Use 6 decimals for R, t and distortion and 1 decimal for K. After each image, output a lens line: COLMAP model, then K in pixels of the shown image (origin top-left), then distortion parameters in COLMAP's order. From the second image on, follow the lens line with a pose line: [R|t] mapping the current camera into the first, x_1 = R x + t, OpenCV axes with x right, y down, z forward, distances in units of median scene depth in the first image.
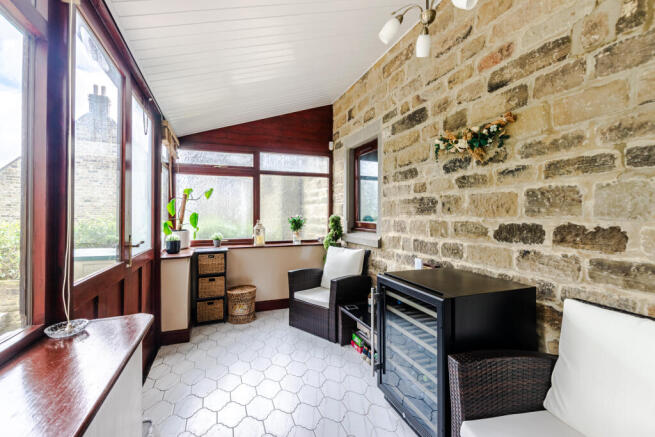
lens RADIAL K [[283.6, 0, 332.3], [0, 283.6, 217.3], [0, 0, 1]] dist [-0.000494, -0.000216]
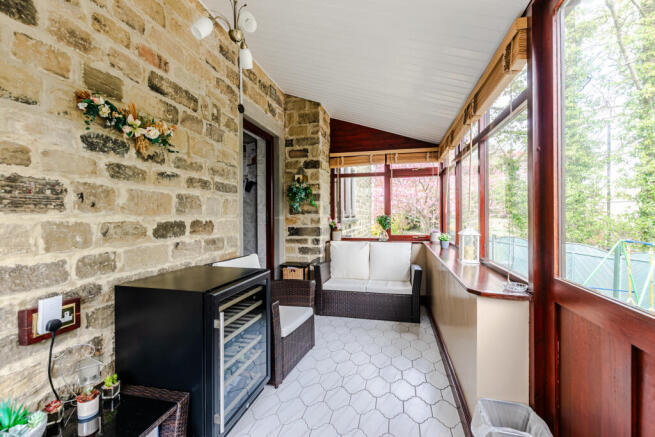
lens RADIAL K [[283.6, 0, 330.5], [0, 283.6, 216.7], [0, 0, 1]] dist [-0.000494, -0.000216]
pose [[-0.817077, -0.000106, 0.576529, -0.466769], [0.006681, 0.999931, 0.009652, -0.002970], [-0.576490, 0.011738, -0.817020, 1.304036]]
